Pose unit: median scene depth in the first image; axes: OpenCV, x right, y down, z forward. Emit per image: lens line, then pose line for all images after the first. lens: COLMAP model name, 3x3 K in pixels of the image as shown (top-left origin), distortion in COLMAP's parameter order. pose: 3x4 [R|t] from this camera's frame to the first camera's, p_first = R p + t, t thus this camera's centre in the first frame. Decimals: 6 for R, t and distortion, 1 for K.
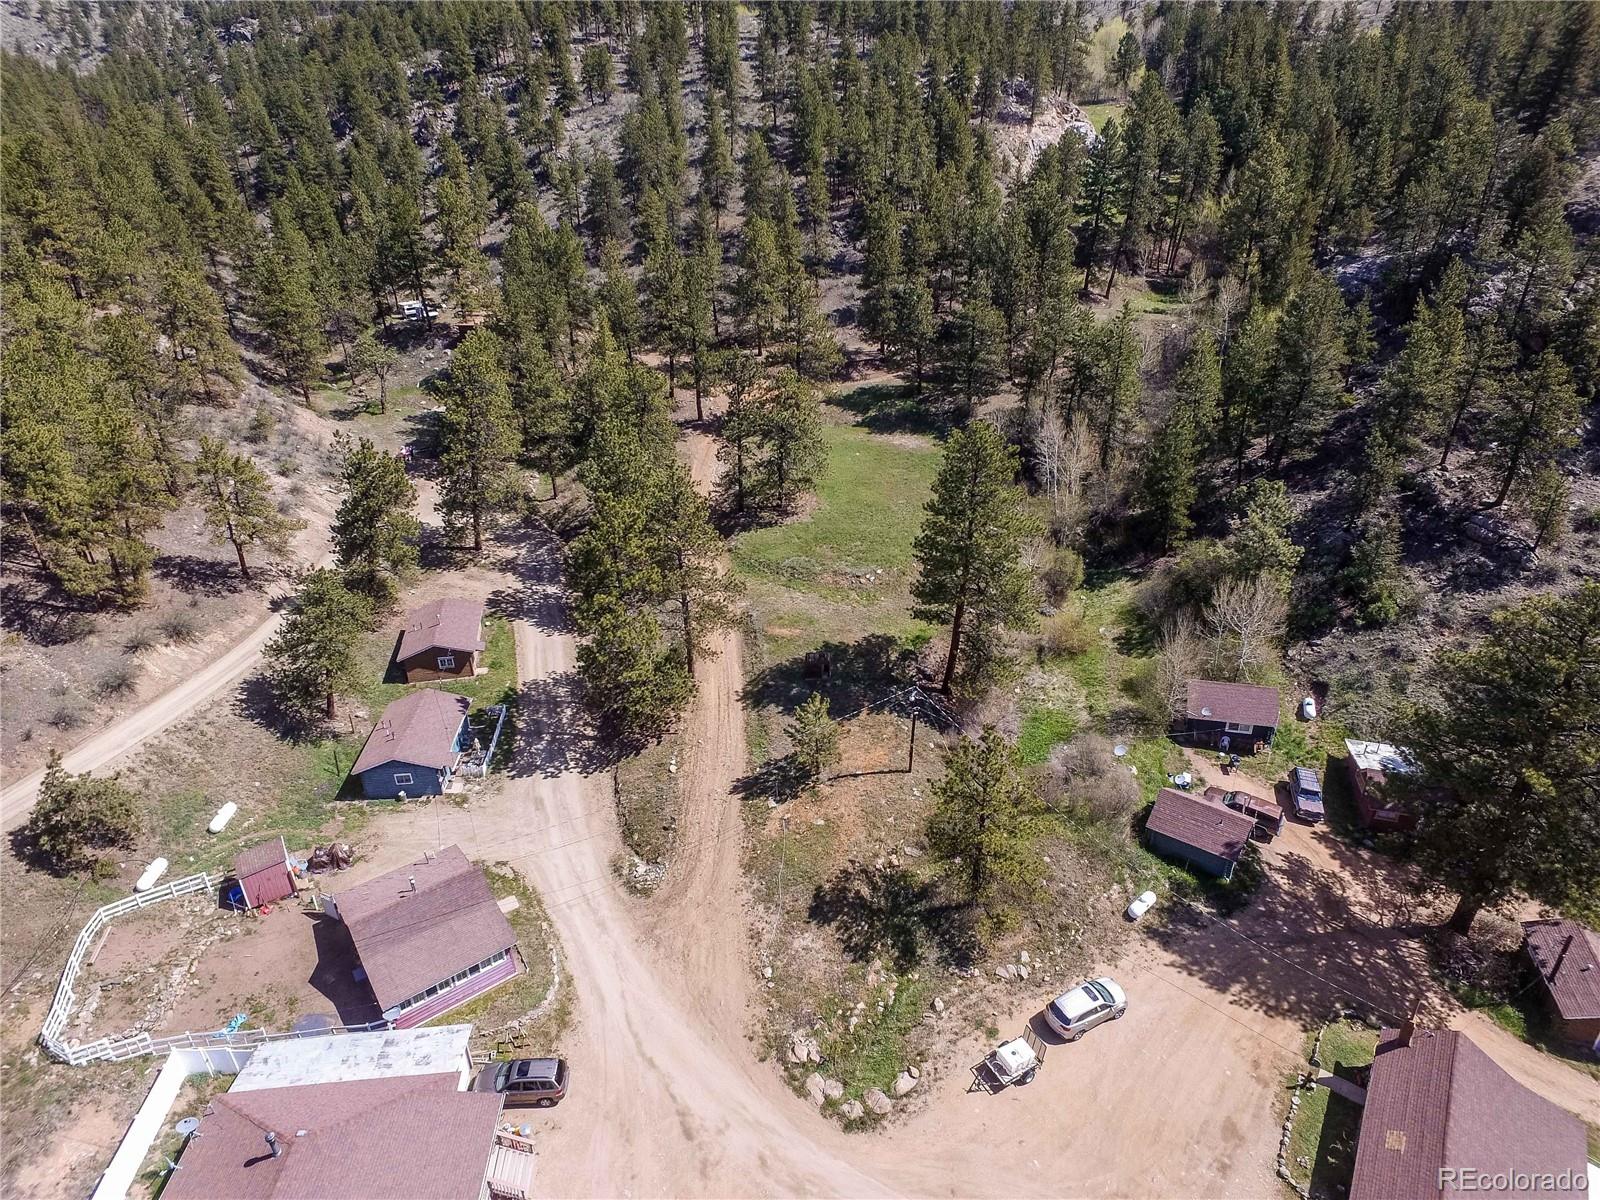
lens RADIAL K [[923.4, 0, 800.0], [0, 923.4, 600.0], [0, 0, 1]] dist [-0.007946, 0.012434]
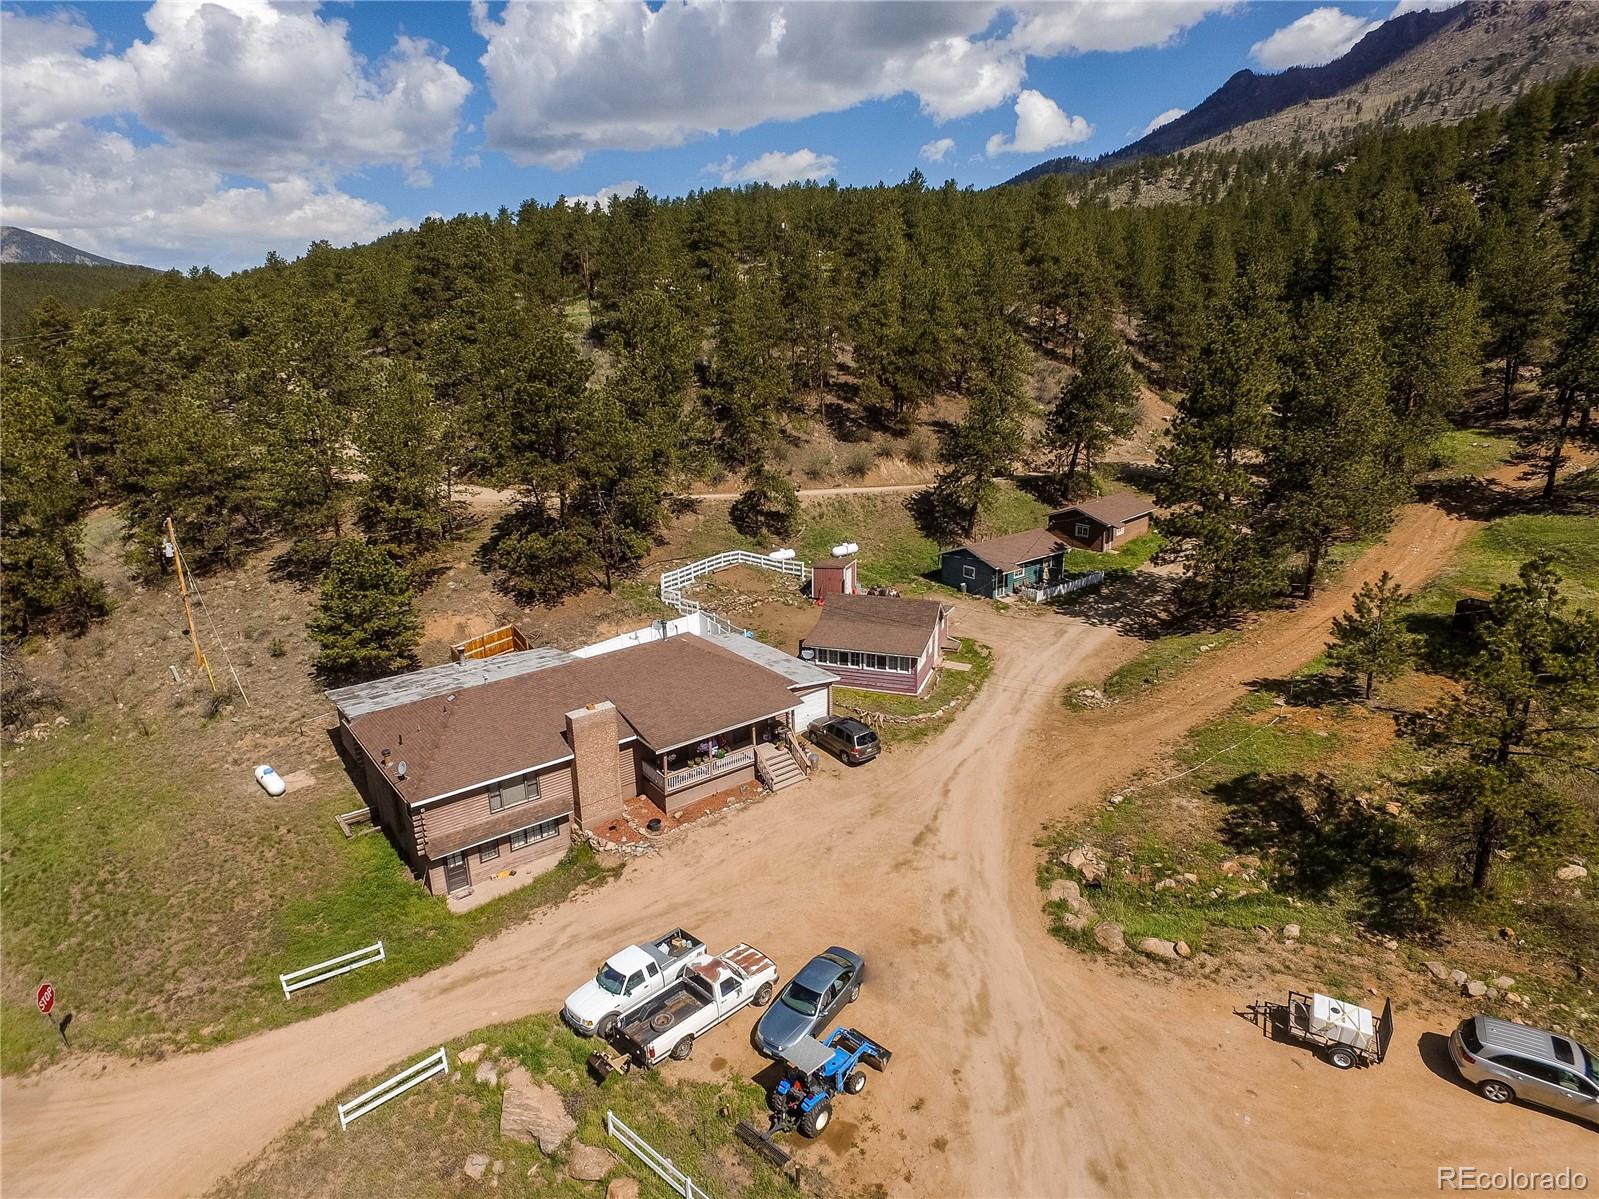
lens RADIAL K [[936.0, 0, 794.1], [0, 936.0, 594.7], [0, 0, 1]] dist [-0.004915, 0.011472]
pose [[0.539567, 0.248241, -0.804515, 0.303916], [-0.371116, 0.927833, 0.037395, 0.220131], [0.755738, 0.278392, 0.592755, 0.173896]]
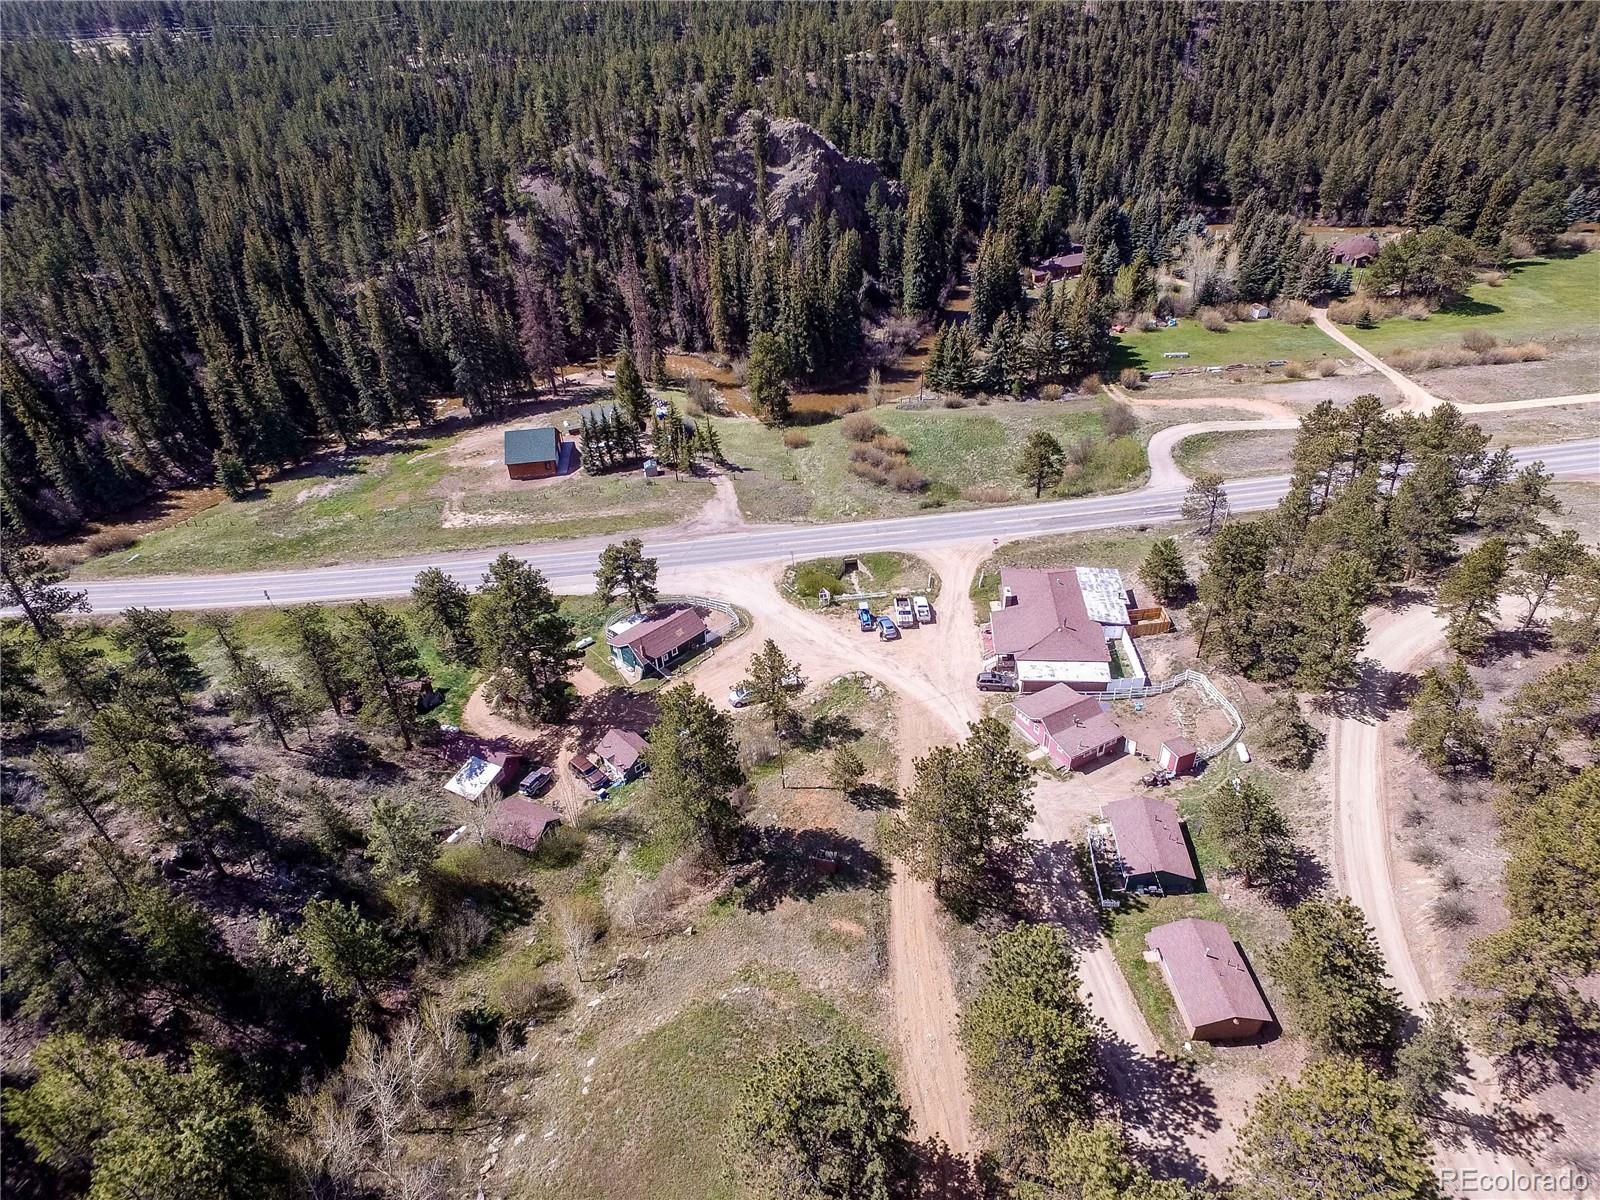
lens RADIAL K [[923.4, 0, 800.0], [0, 923.4, 600.0], [0, 0, 1]] dist [-0.007946, 0.012434]
pose [[-0.981686, -0.040993, 0.186045, -0.149839], [0.144626, 0.475290, 0.867861, -1.087846], [-0.124001, 0.878874, -0.460657, 1.238789]]
